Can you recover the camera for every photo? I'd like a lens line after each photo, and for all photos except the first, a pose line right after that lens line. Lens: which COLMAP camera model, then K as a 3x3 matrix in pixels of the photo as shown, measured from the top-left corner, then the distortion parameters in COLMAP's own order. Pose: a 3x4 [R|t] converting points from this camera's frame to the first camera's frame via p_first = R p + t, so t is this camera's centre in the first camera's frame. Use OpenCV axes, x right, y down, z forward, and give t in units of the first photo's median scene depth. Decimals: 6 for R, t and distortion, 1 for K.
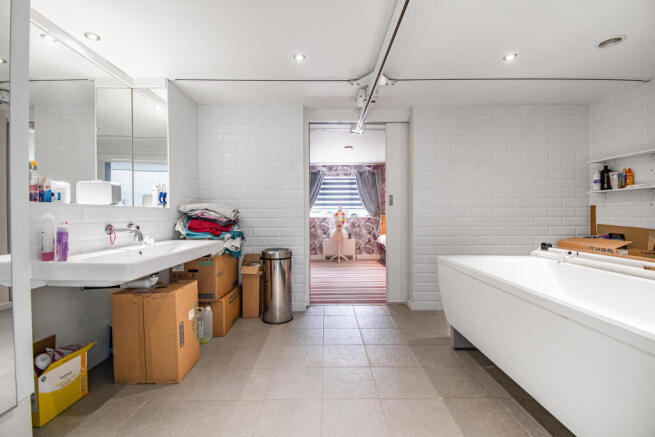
lens RADIAL K [[302.5, 0, 328.0], [0, 302.5, 219.8], [0, 0, 1]] dist [-0.028145, -0.001011]
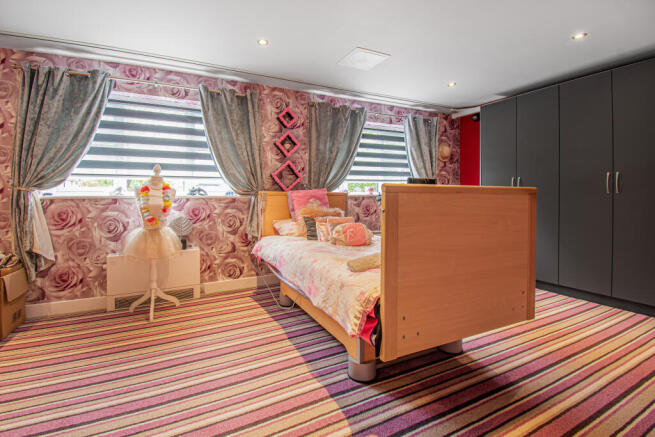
lens RADIAL K [[302.5, 0, 336.5], [0, 302.5, 199.3], [0, 0, 1]] dist [-0.028145, -0.001011]
pose [[0.887143, -0.003459, 0.461481, 0.066026], [0.003942, 0.999992, -0.000083, -0.004161], [-0.461477, 0.001892, 0.887150, 0.534446]]
